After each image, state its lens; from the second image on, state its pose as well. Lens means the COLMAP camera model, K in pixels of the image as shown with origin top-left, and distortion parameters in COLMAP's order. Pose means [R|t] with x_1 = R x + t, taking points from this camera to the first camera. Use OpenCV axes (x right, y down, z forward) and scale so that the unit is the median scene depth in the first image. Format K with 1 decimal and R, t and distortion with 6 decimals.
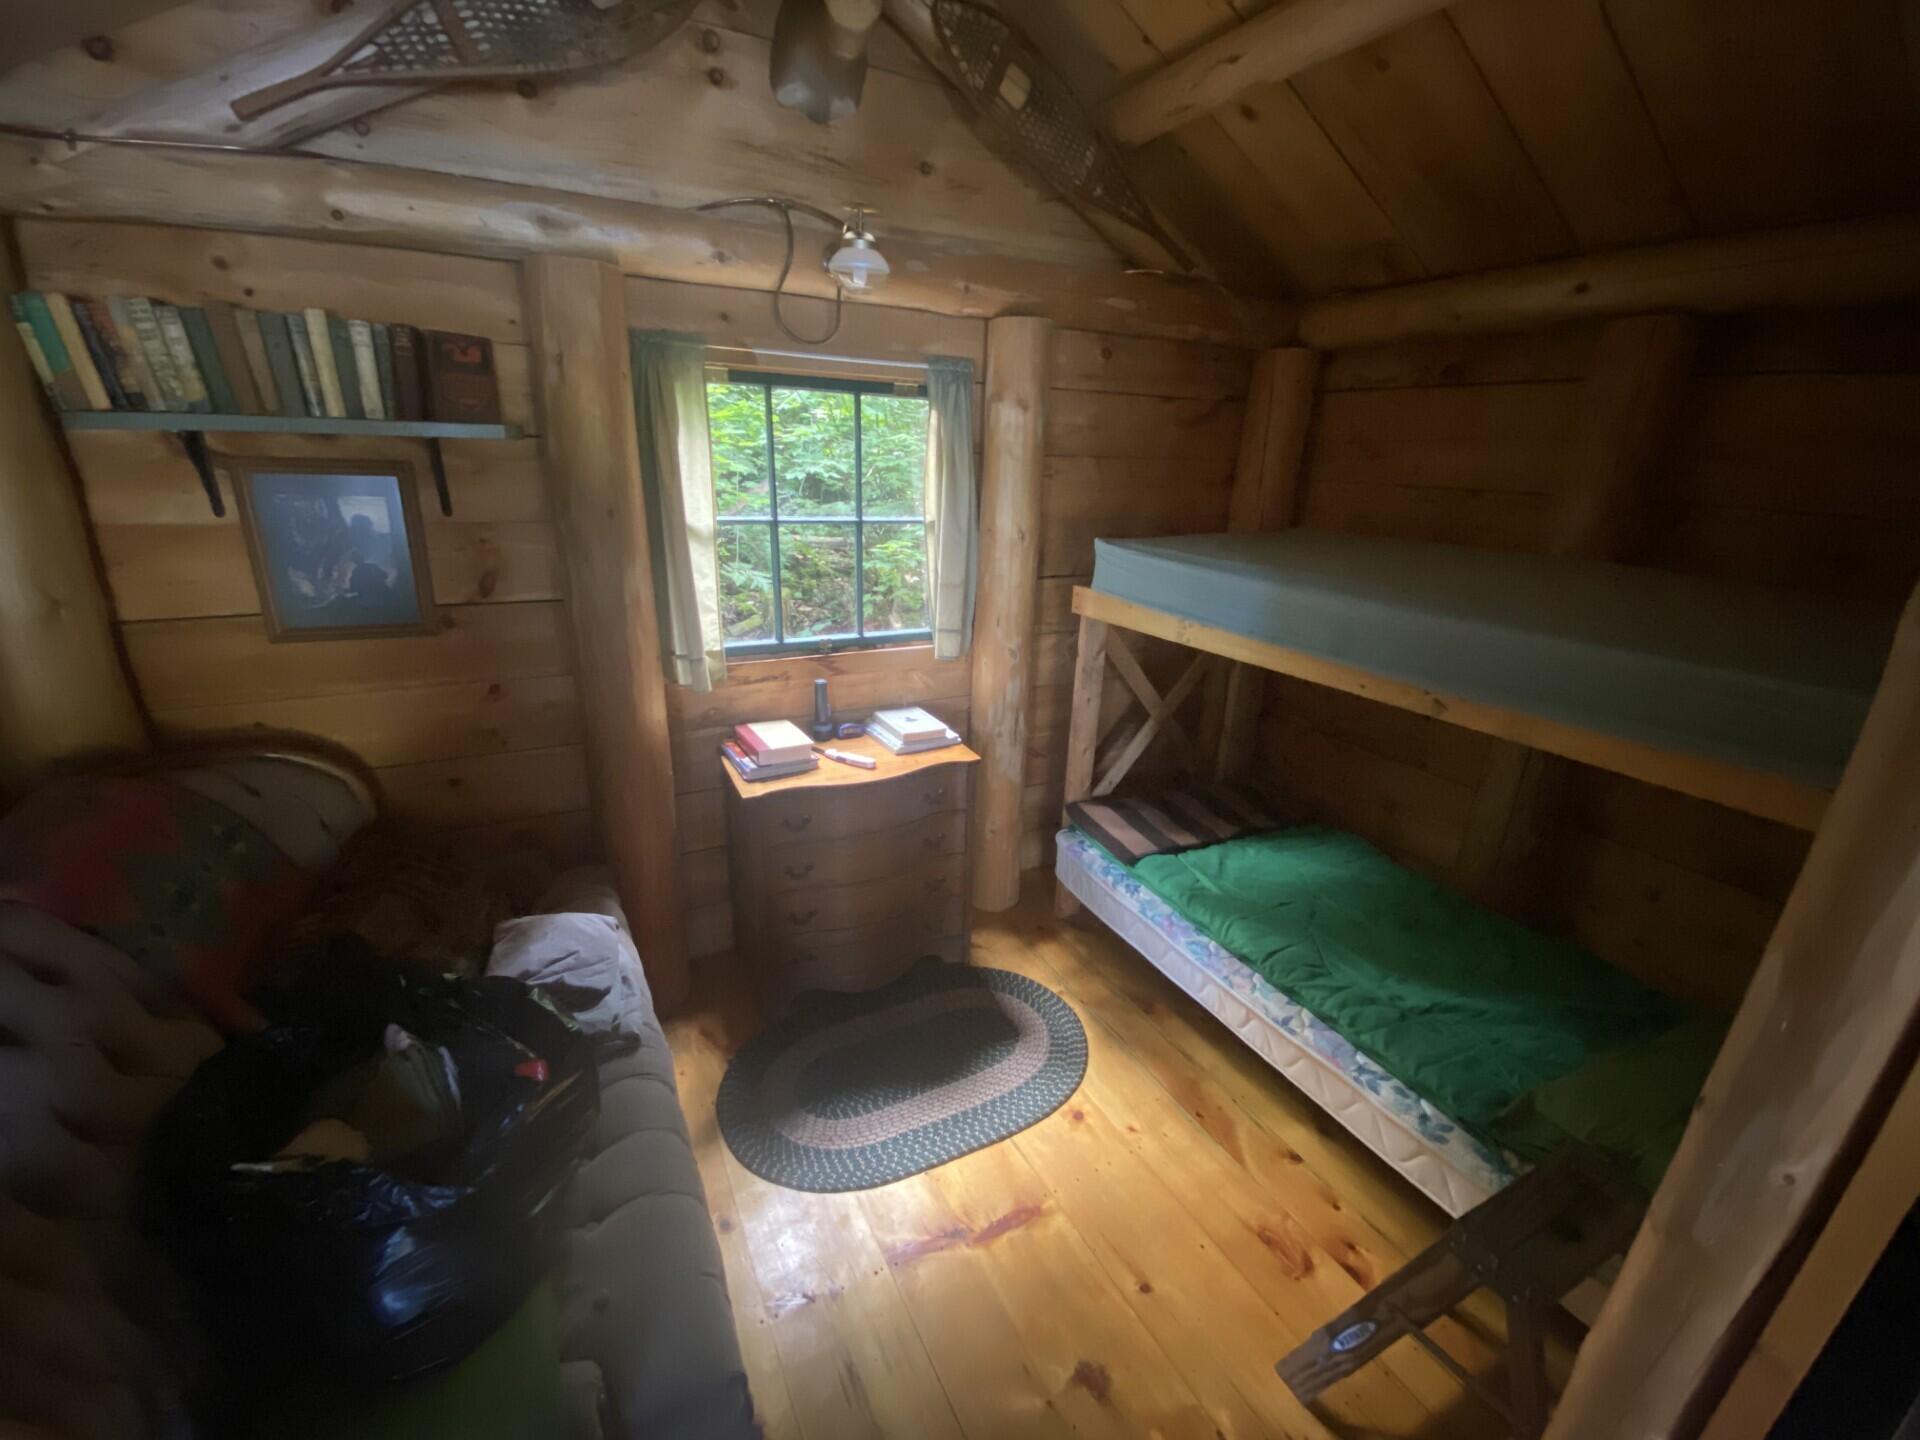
lens RADIAL K [[772.0, 0, 951.5], [0, 772.0, 715.4], [0, 0, 1]] dist [0.013656, -0.016847]
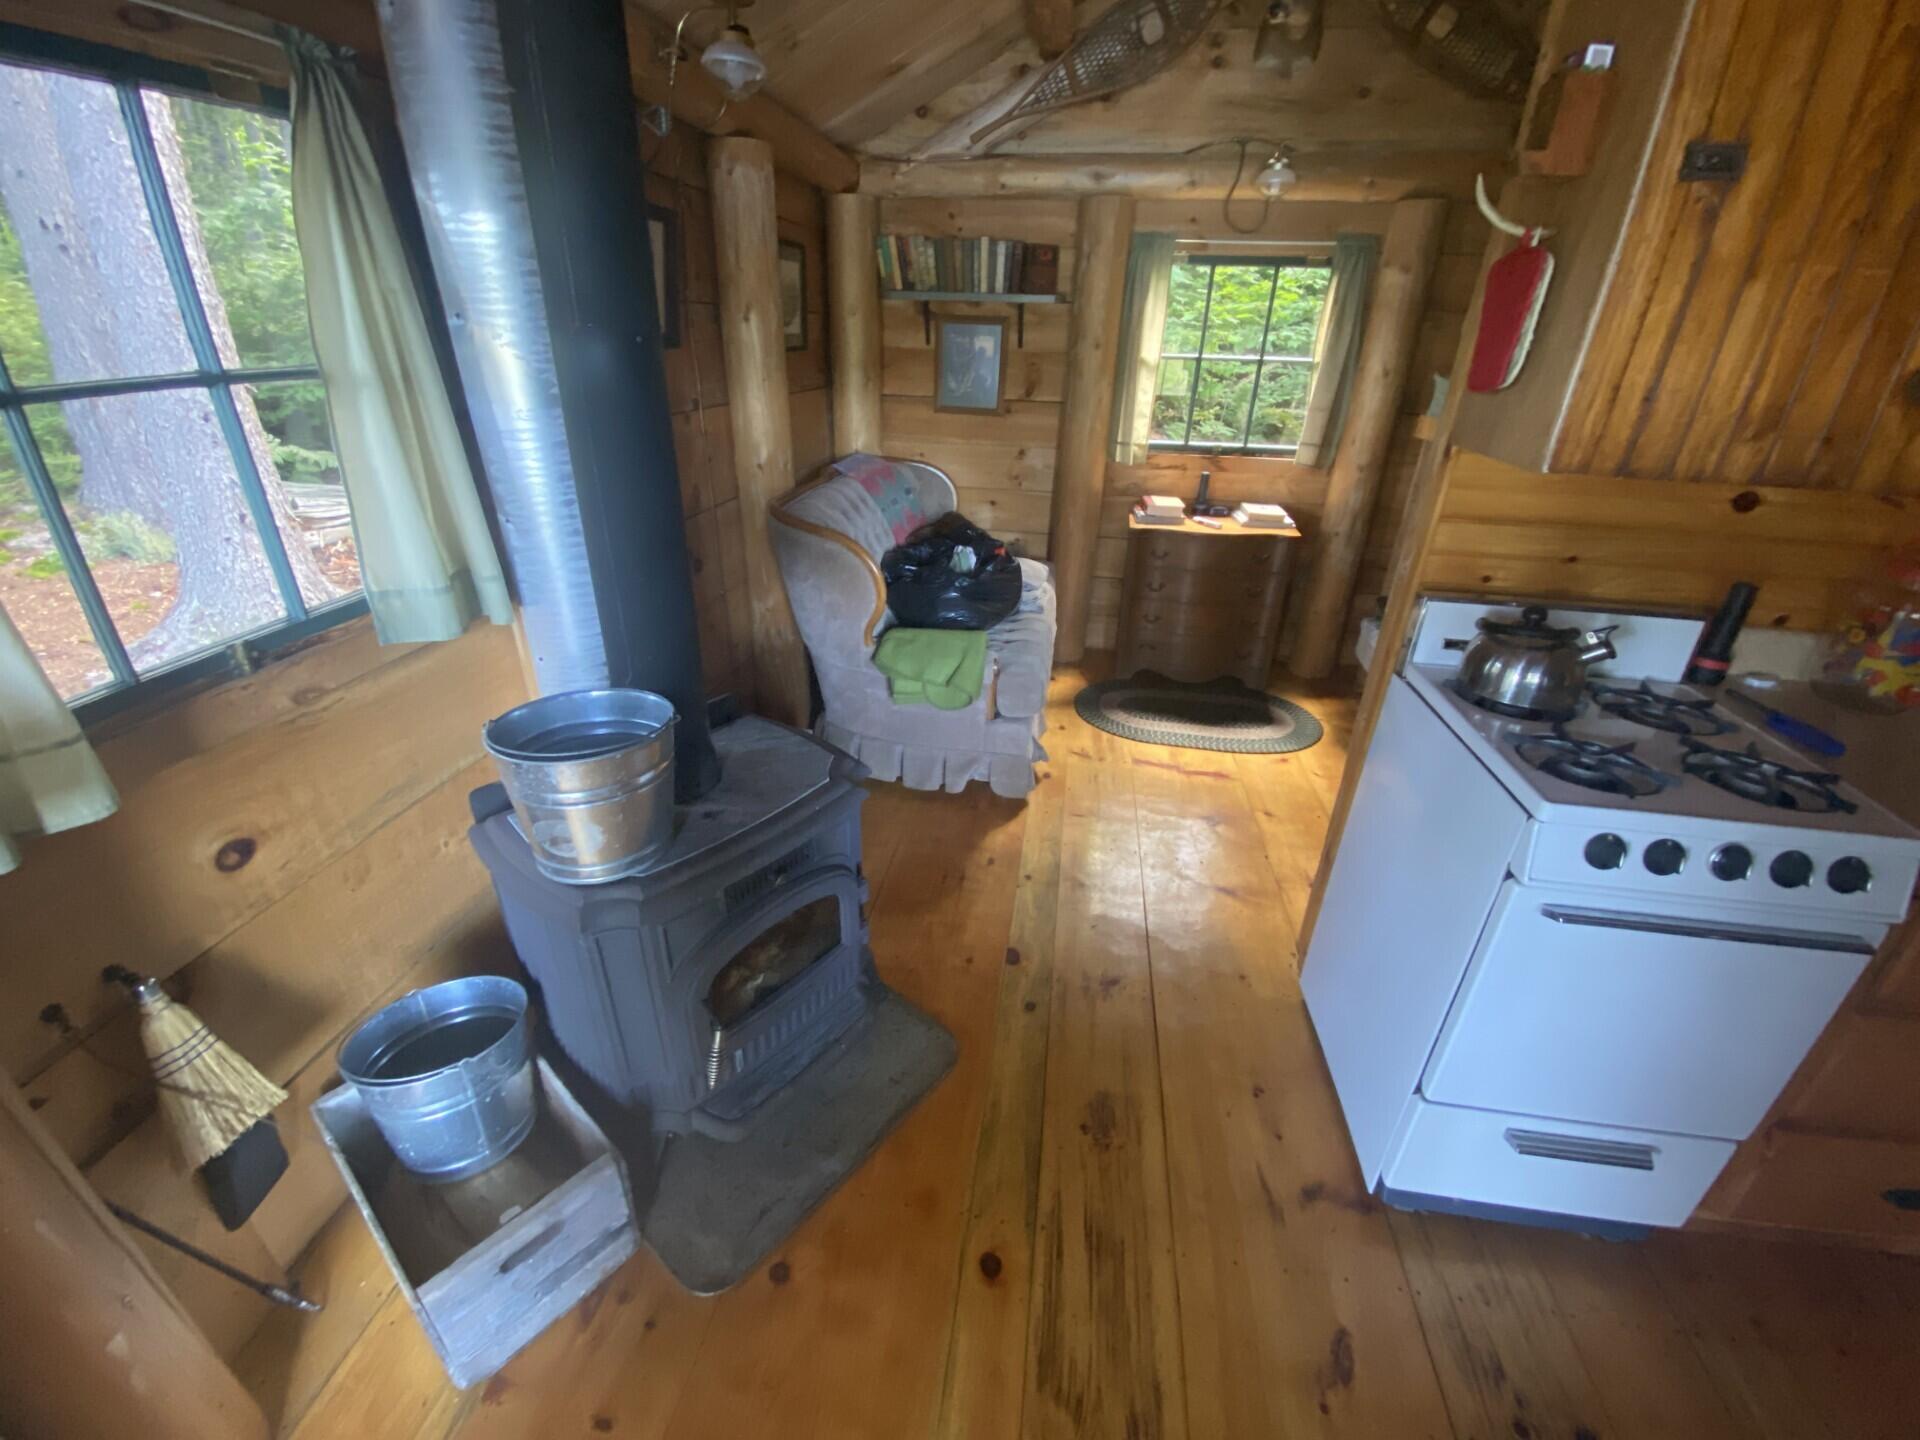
lens RADIAL K [[772.0, 0, 951.5], [0, 772.0, 715.4], [0, 0, 1]] dist [0.013656, -0.016847]
pose [[0.795155, 0.258600, -0.548502, 0.496928], [-0.195768, 0.965551, 0.171422, 0.324867], [0.573937, -0.028927, 0.818388, -0.684077]]
